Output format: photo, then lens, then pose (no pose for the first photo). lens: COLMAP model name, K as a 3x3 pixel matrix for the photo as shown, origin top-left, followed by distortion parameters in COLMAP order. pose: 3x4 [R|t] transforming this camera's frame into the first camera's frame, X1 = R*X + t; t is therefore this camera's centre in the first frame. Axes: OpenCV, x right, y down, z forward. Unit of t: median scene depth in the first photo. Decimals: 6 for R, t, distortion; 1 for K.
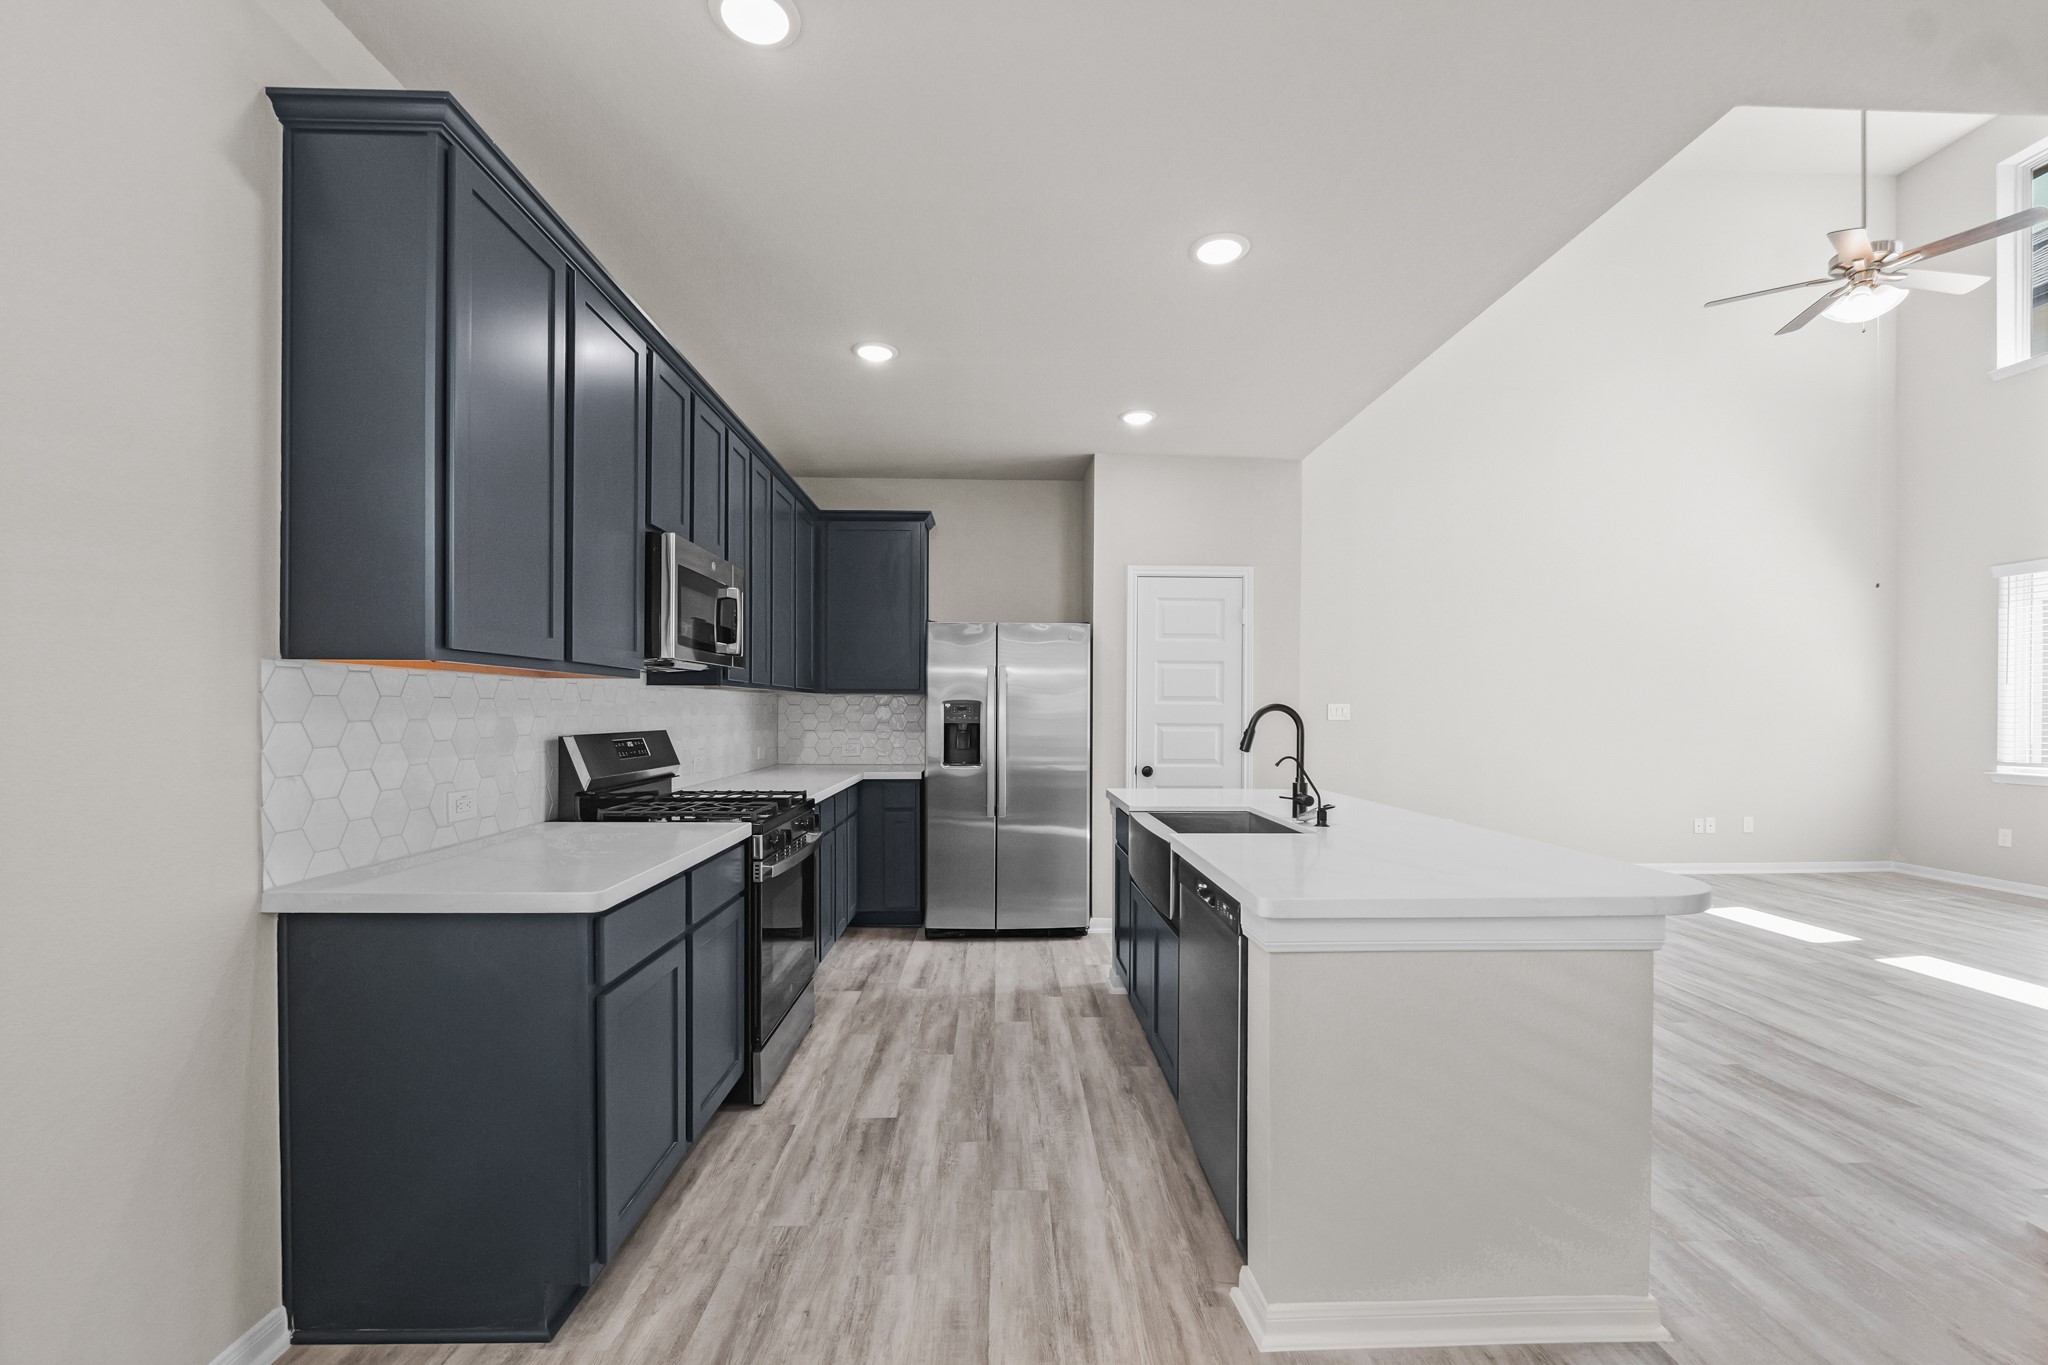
lens RADIAL K [[857.9, 0, 1021.4], [0, 857.9, 720.7], [0, 0, 1]] dist [-0.013534, -0.000126]
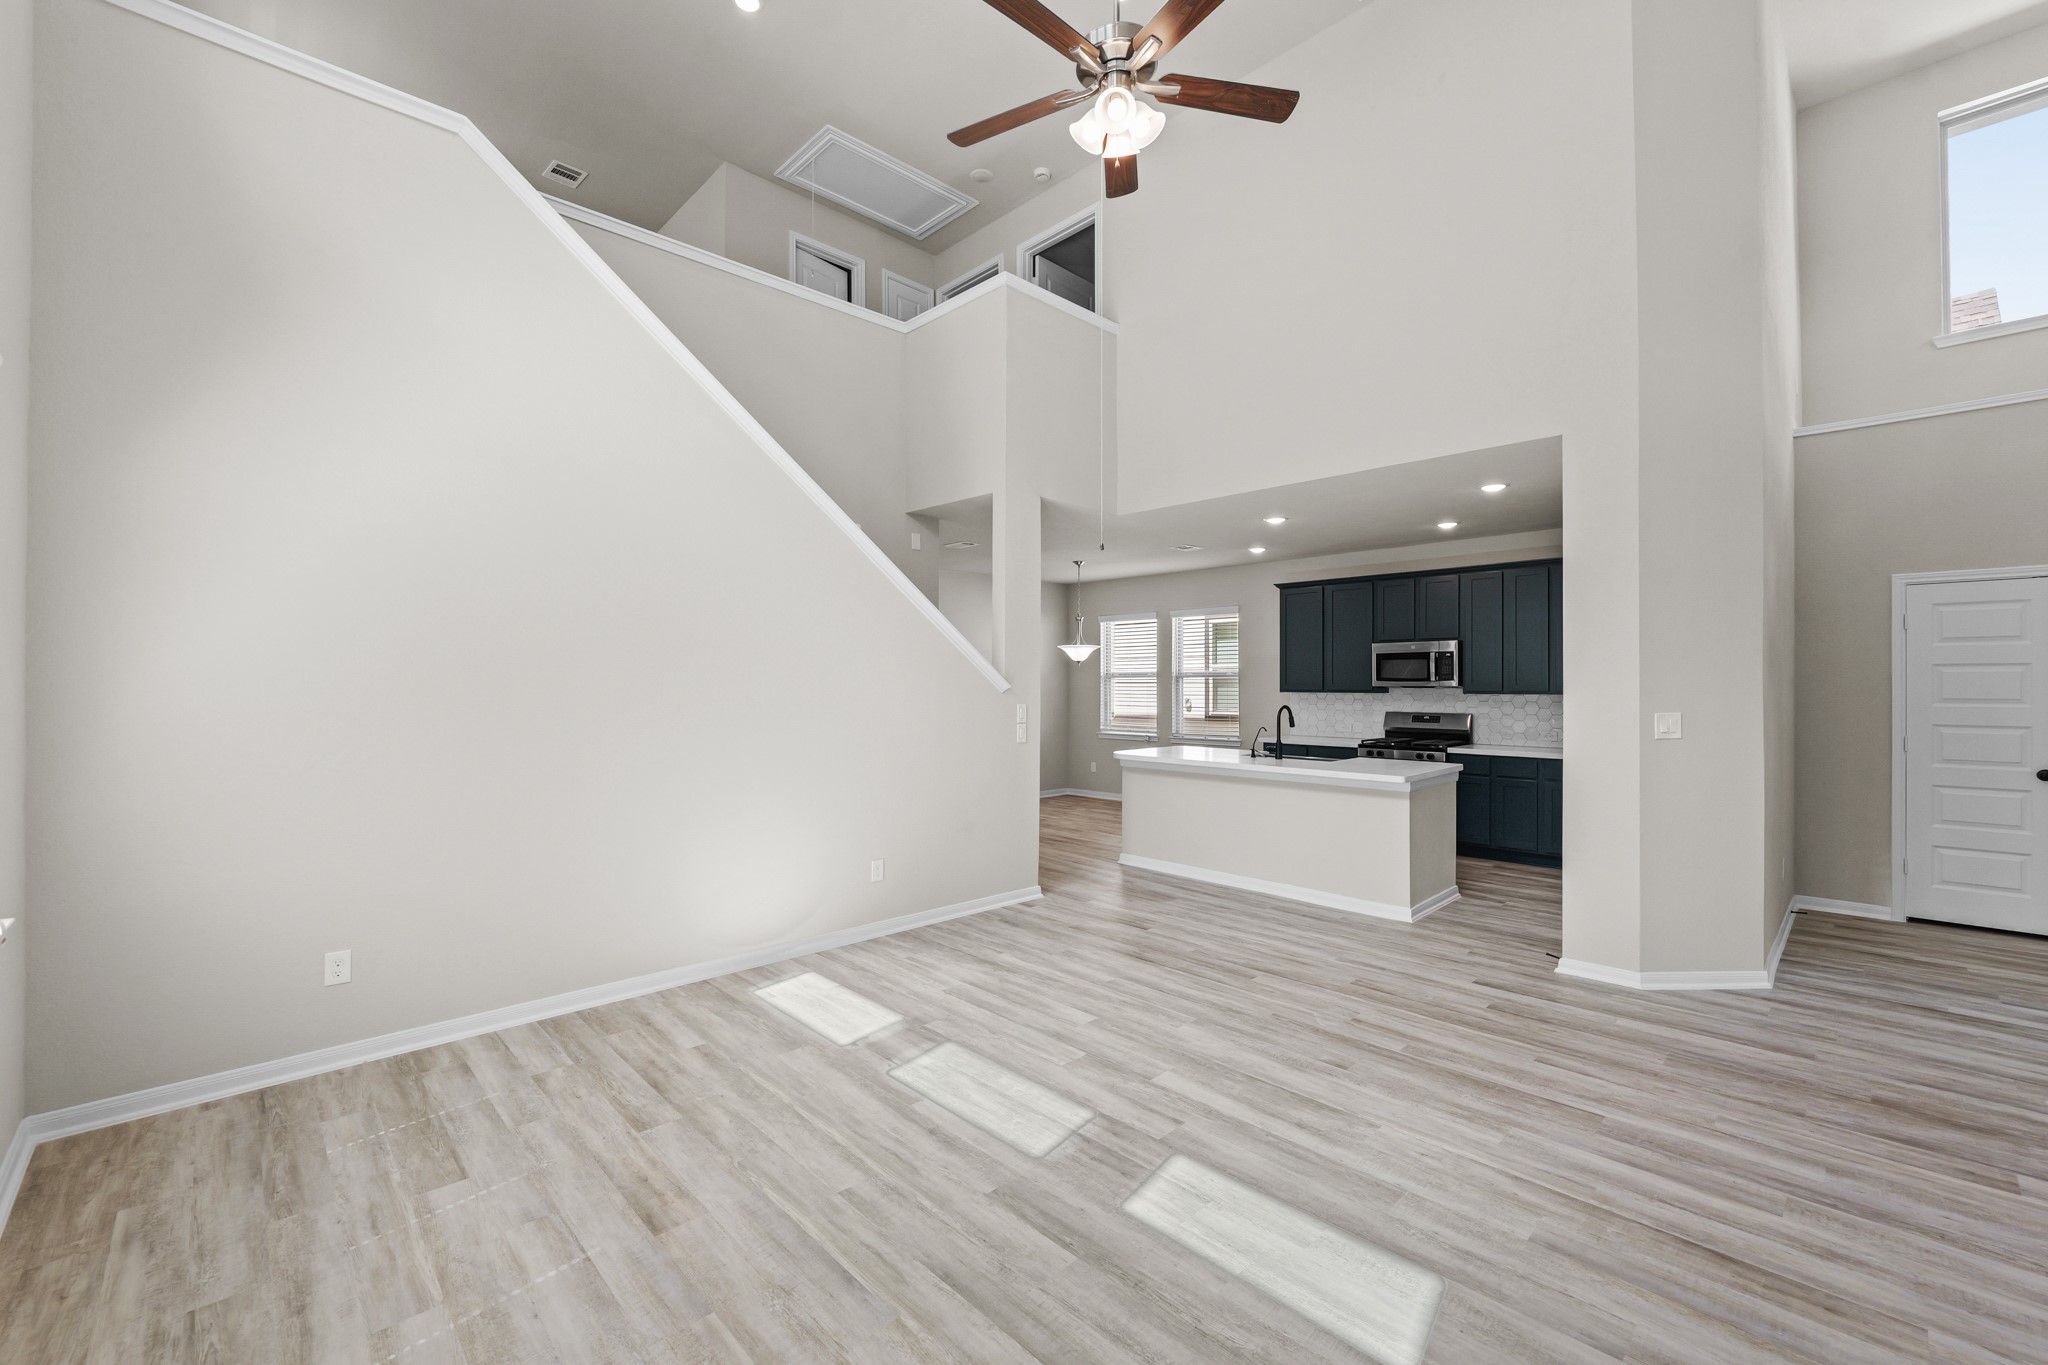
lens RADIAL K [[835.1, 0, 1023.9], [0, 835.1, 696.7], [0, 0, 1]] dist [-0.013943, 0.000046]
pose [[-0.744811, 0.008997, -0.667215, 2.609559], [-0.010531, 0.999626, 0.025236, -0.106351], [0.667192, 0.025822, -0.744438, 2.527899]]
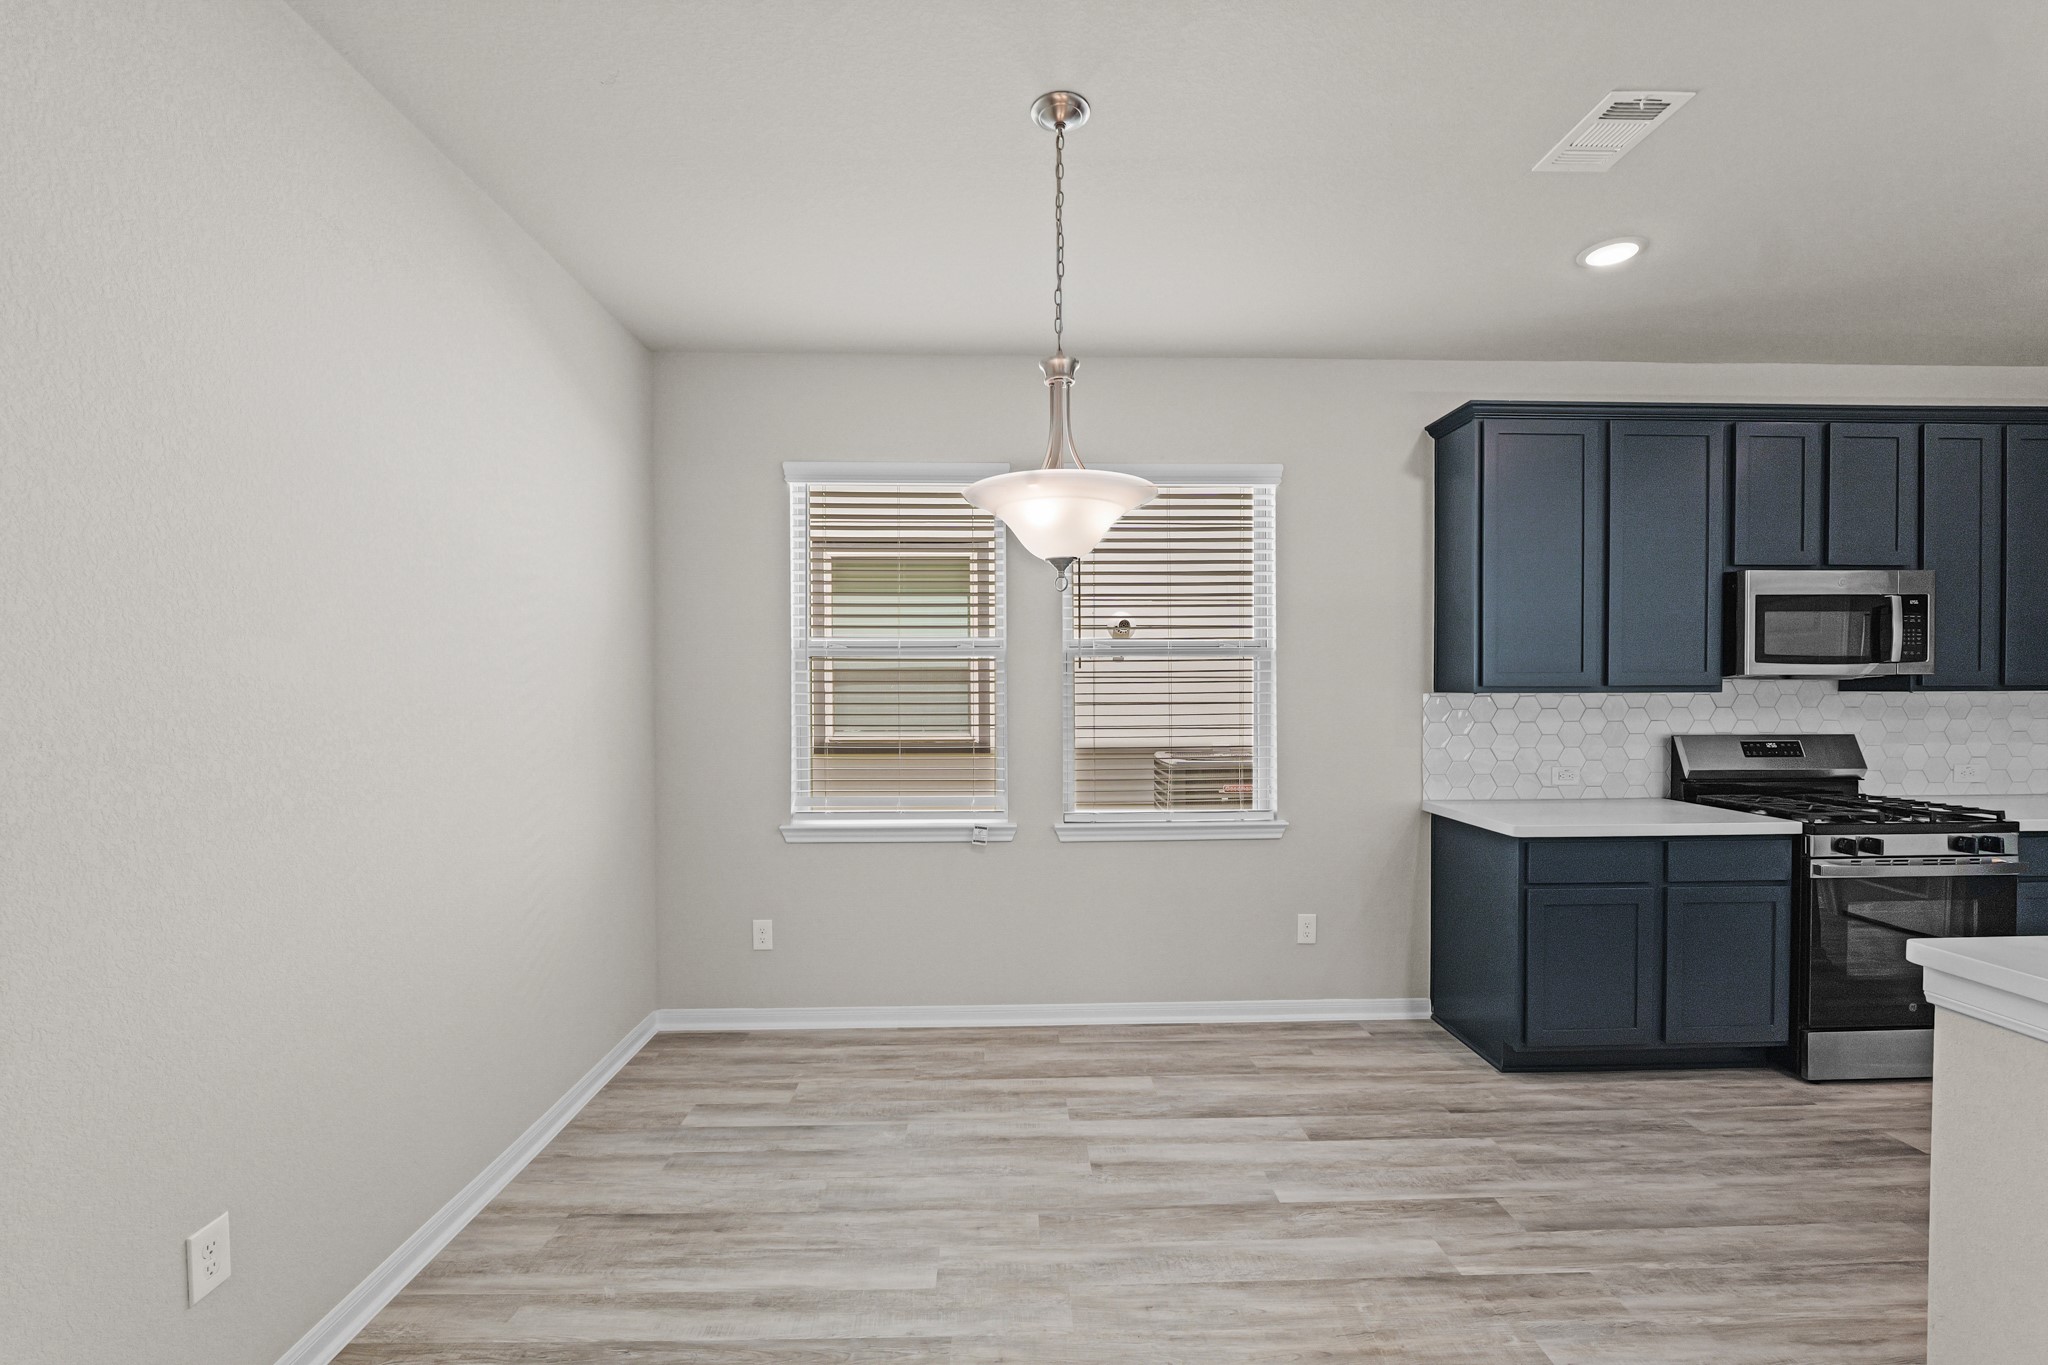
lens RADIAL K [[835.1, 0, 1023.9], [0, 835.1, 696.7], [0, 0, 1]] dist [-0.013943, 0.000046]
pose [[-0.000428, 0.008641, -0.999963, 0.806512], [-0.007929, 0.999931, 0.008644, -0.048525], [0.999968, 0.007933, -0.000359, -0.012283]]
